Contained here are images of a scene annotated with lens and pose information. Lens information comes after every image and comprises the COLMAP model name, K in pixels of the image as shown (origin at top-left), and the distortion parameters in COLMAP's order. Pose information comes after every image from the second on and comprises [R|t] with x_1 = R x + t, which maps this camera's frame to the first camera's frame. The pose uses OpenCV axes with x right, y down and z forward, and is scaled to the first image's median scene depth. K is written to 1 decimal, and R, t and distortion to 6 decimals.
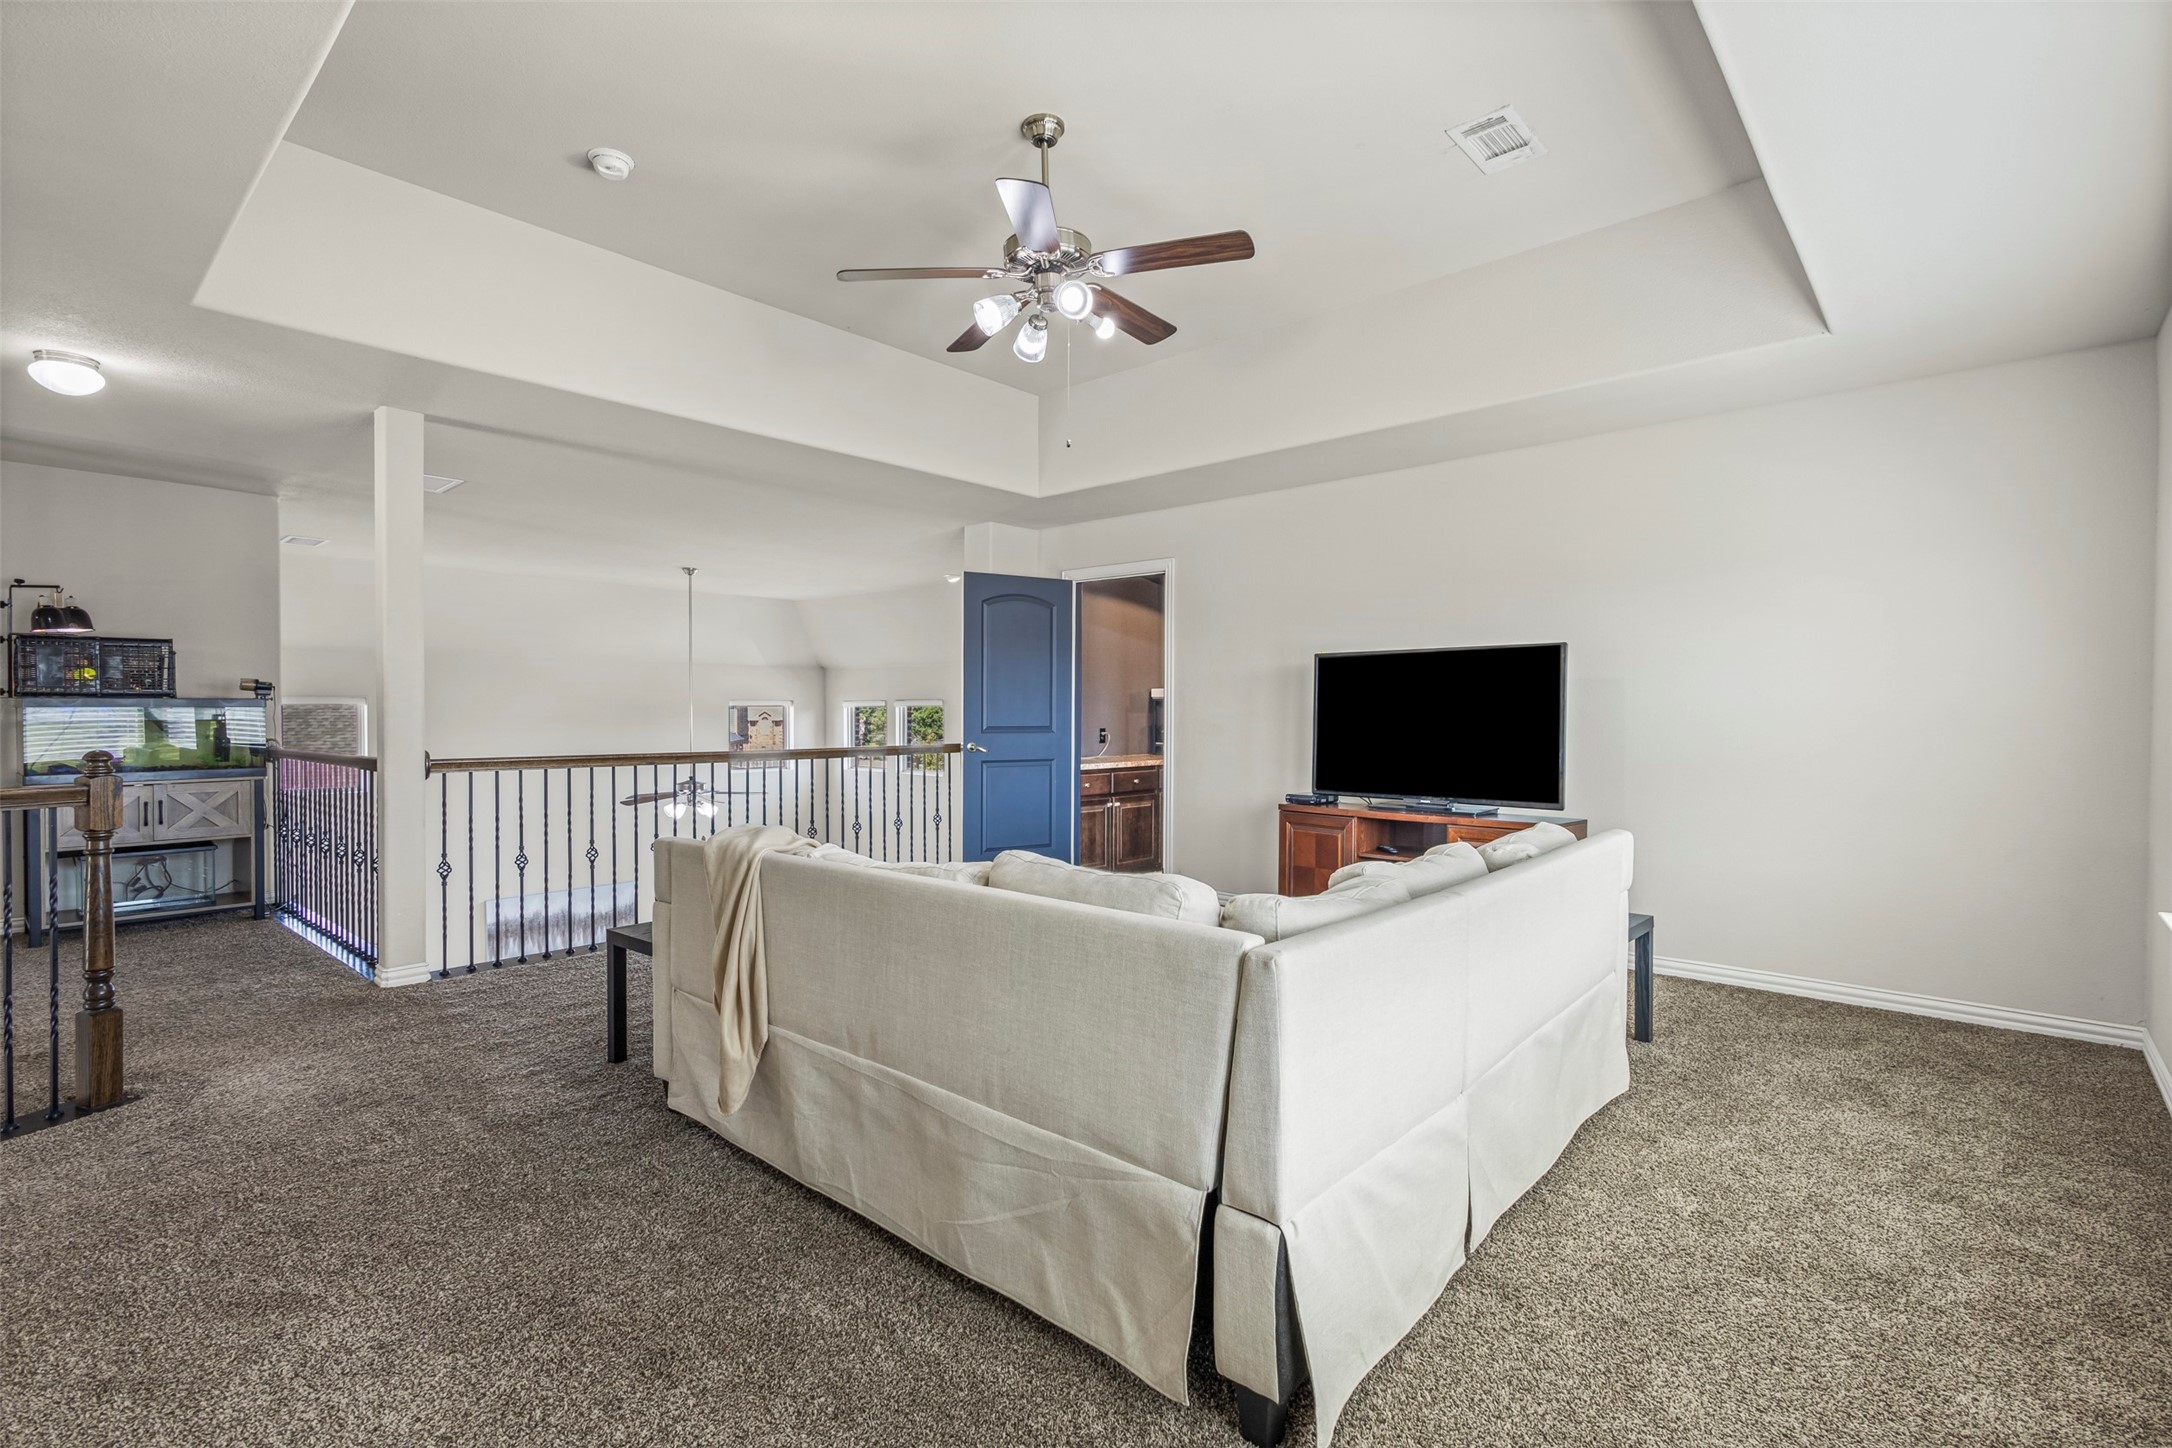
lens RADIAL K [[1003.7, 0, 1080.5], [0, 1003.7, 702.6], [0, 0, 1]] dist [0.011514, -0.004318]
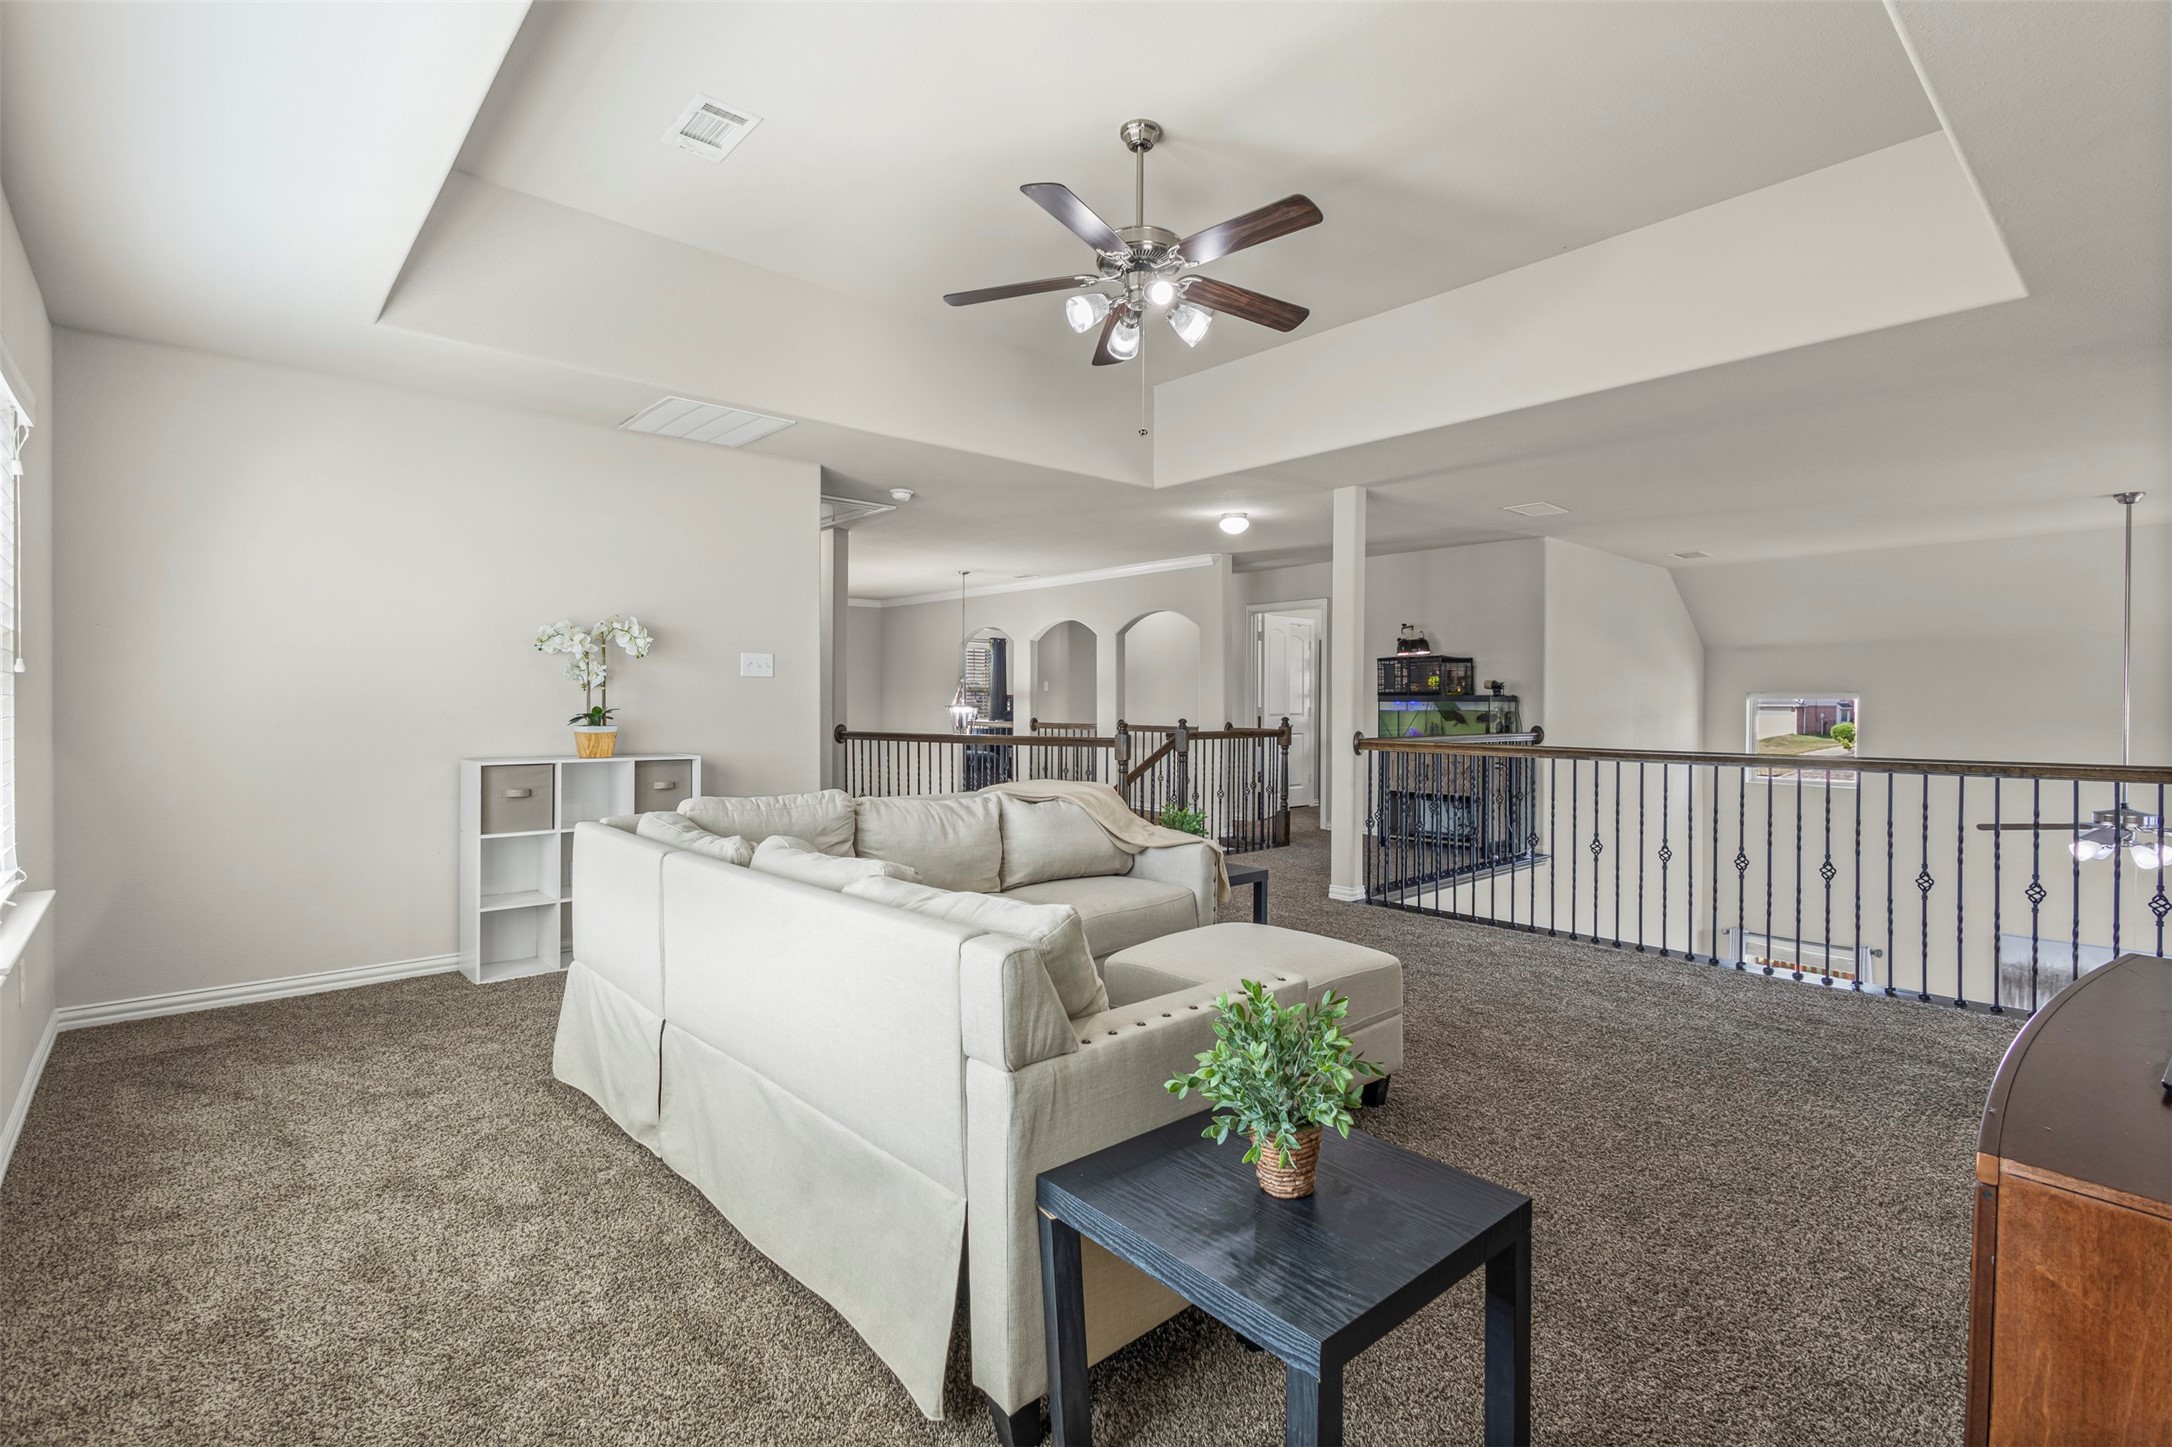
lens RADIAL K [[1003.7, 0, 1080.5], [0, 1003.7, 702.1], [0, 0, 1]] dist [0.011514, -0.004318]
pose [[-0.109928, -0.001211, -0.993939, 0.431363], [0.006159, 0.999979, -0.001899, 0.003514], [0.993920, -0.006330, -0.109919, 0.443921]]
